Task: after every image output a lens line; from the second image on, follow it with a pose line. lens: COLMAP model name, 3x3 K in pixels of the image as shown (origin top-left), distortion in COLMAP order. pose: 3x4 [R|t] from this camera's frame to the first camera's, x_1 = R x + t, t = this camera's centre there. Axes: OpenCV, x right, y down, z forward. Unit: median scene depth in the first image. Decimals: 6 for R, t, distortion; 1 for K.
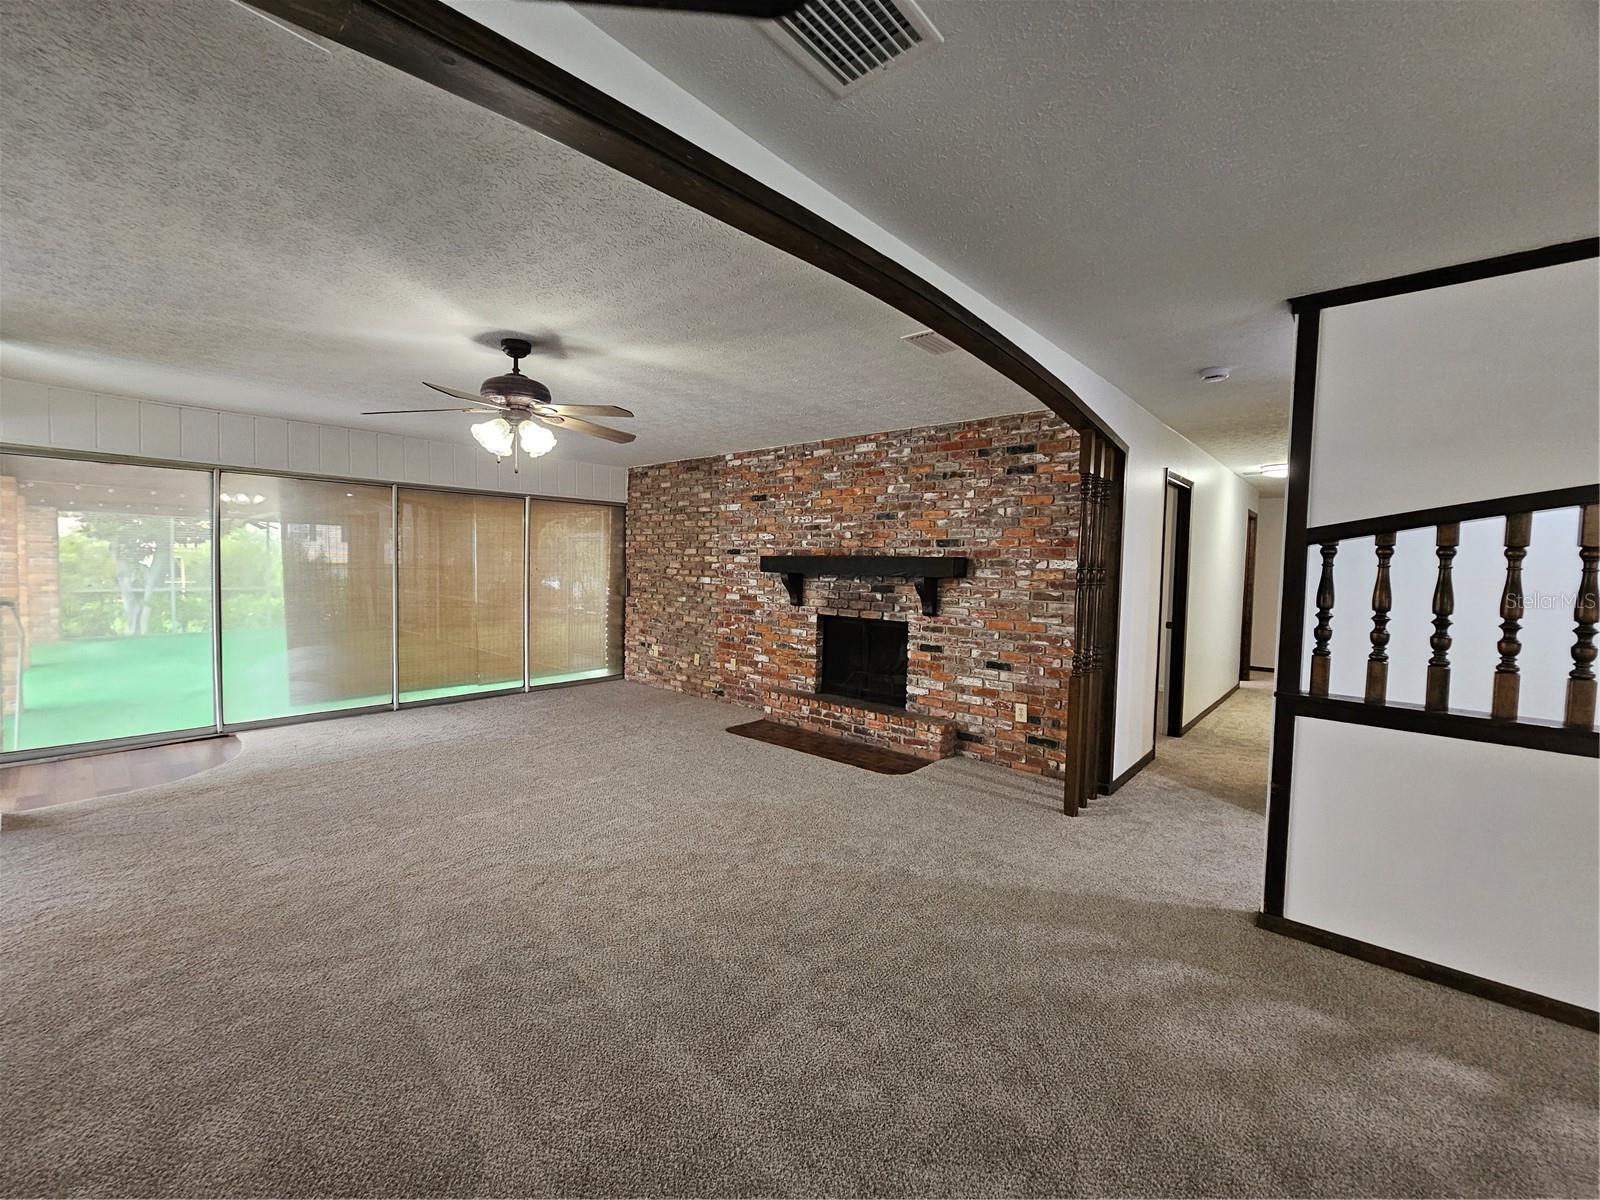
lens RADIAL K [[656.8, 0, 800.0], [0, 656.8, 600.0], [0, 0, 1]] dist [-0.002876, -0.000083]
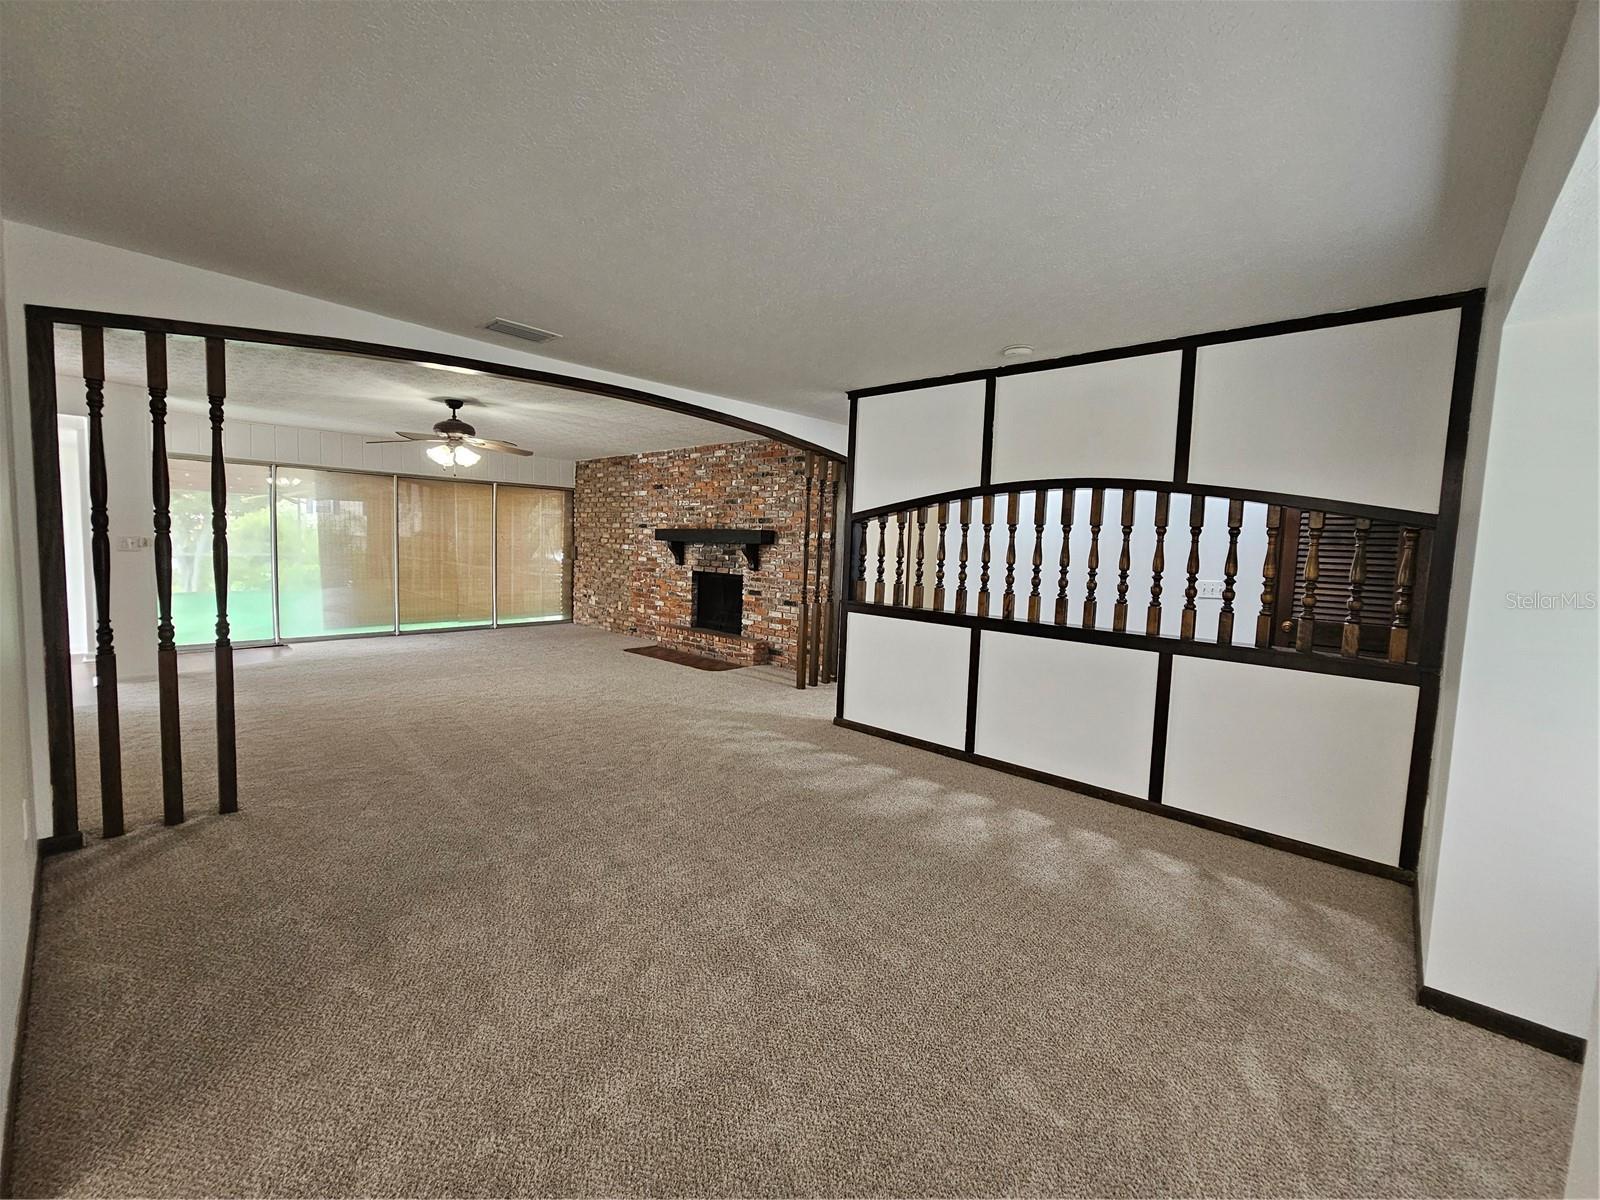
lens RADIAL K [[652.1, 0, 800.0], [0, 652.1, 600.0], [0, 0, 1]] dist [0.000780, 0.000005]
pose [[0.999666, 0.014199, -0.021604, 0.294108], [-0.013496, 0.999386, 0.032335, 0.036758], [0.022050, -0.032032, 0.999244, -0.401483]]
